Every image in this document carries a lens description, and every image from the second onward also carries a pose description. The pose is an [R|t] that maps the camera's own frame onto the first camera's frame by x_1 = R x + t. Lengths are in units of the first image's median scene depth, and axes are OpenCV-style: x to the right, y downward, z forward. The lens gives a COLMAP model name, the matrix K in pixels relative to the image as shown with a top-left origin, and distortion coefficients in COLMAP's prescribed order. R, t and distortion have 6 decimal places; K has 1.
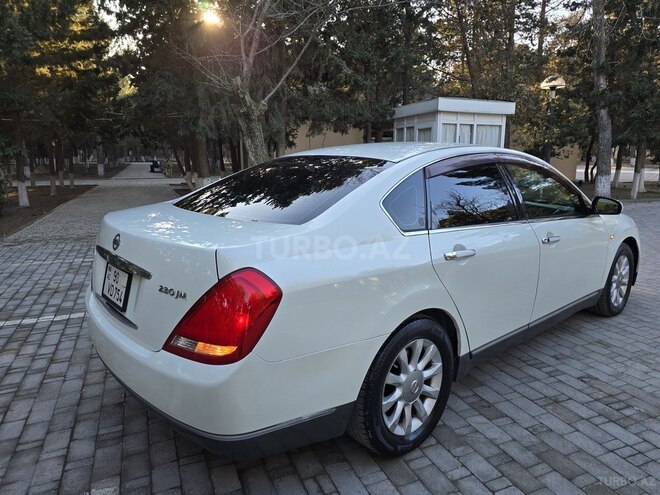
lens RADIAL K [[446.7, 0, 328.1], [0, 446.7, 236.1], [0, 0, 1]] dist [0.044499, -0.043996]
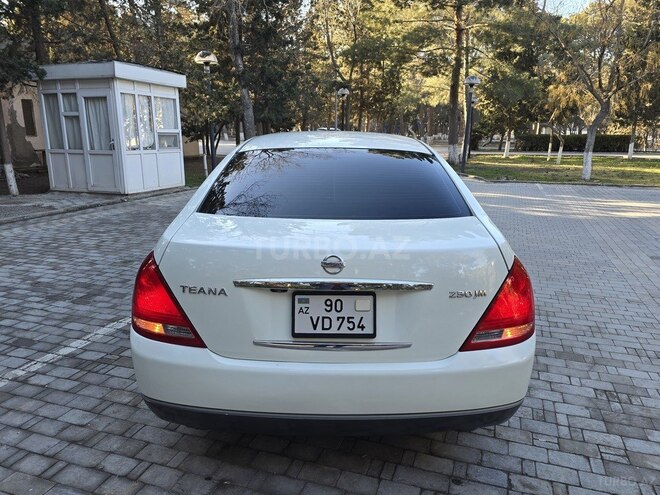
lens RADIAL K [[484.6, 0, 334.6], [0, 484.6, 252.7], [0, 0, 1]] dist [0.027689, -0.015690]
pose [[0.660067, -0.174089, 0.730756, -0.476901], [0.117675, 0.984729, 0.128302, -0.051648], [-0.741932, 0.001304, 0.670473, 0.171978]]
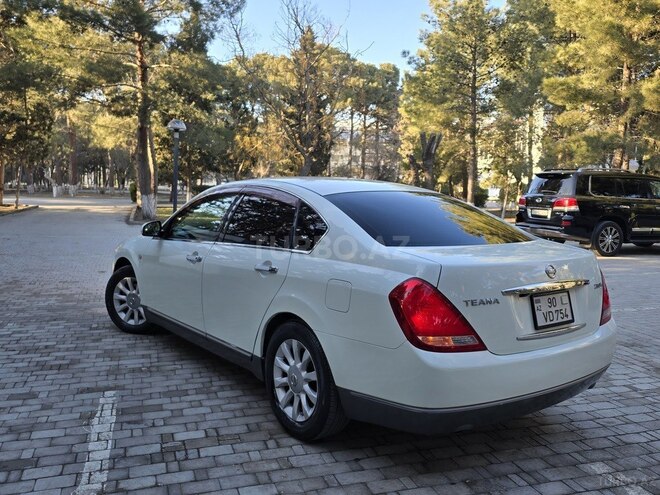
lens RADIAL K [[592.8, 0, 328.4], [0, 592.8, 245.9], [0, 0, 1]] dist [0.046219, -0.042280]
pose [[0.081179, -0.093308, 0.992322, -0.856772], [0.148329, 0.985653, 0.080546, -0.108717], [-0.985601, 0.140651, 0.093855, 0.601135]]
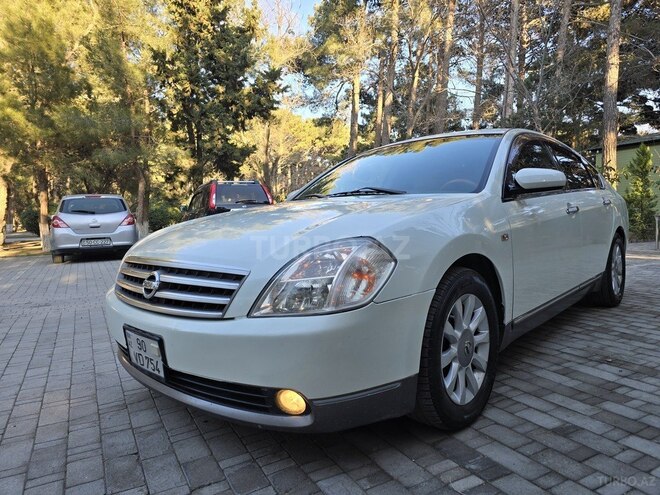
lens RADIAL K [[446.3, 0, 331.9], [0, 446.3, 254.5], [0, 0, 1]] dist [0.055982, -0.048510]
pose [[-0.992551, 0.044834, -0.113280, 0.460877], [0.014472, 0.966630, 0.255766, -0.151253], [0.120967, 0.252222, -0.960079, 1.480740]]
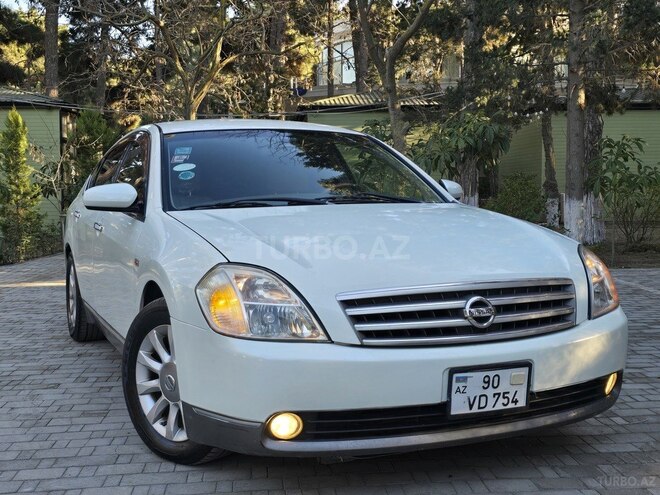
lens RADIAL K [[863.0, 0, 327.1], [0, 863.0, 250.3], [0, 0, 1]] dist [-0.021277, 0.000000]
pose [[-0.288952, 0.078797, -0.954095, 1.194670], [-0.147092, 0.981119, 0.125576, -0.136716], [0.945976, 0.176626, -0.271906, 1.158582]]
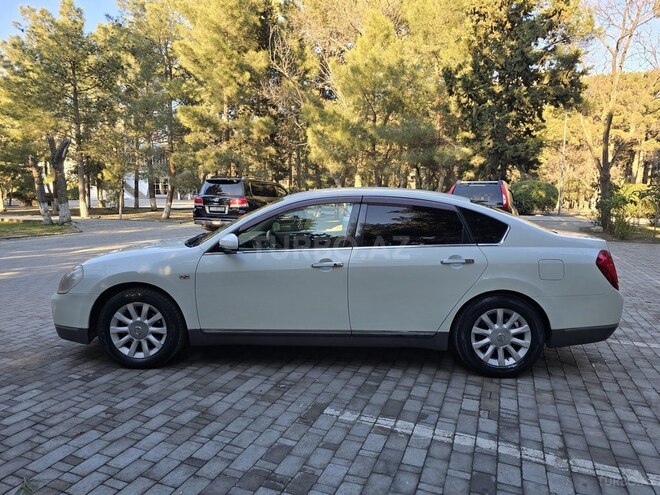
lens RADIAL K [[446.3, 0, 332.5], [0, 446.3, 247.6], [0, 0, 1]] dist [0.055982, -0.048510]
pose [[-0.722133, -0.085843, 0.686407, -0.461710], [0.108915, 0.965785, 0.235367, -0.247577], [-0.683126, 0.244727, -0.688076, 1.399681]]
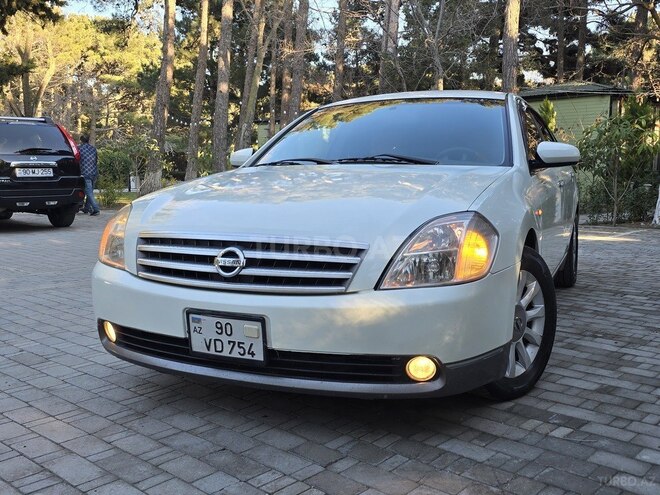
lens RADIAL K [[674.0, 0, 330.6], [0, 674.0, 244.4], [0, 0, 1]] dist [0.061624, 0.000000]
pose [[-0.899695, 0.054518, -0.433101, 0.725362], [-0.067483, 0.962872, 0.261388, -0.183287], [0.431272, 0.264397, -0.862612, 1.573201]]
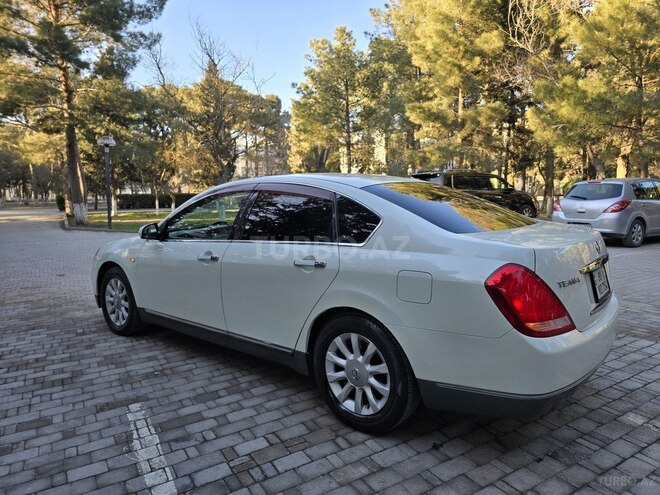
lens RADIAL K [[446.7, 0, 333.8], [0, 446.7, 245.0], [0, 0, 1]] dist [0.044499, -0.043996]
pose [[-0.159946, -0.111751, 0.980780, -0.668412], [0.182143, 0.973169, 0.140588, -0.128009], [-0.970176, 0.201129, -0.135300, 0.799169]]
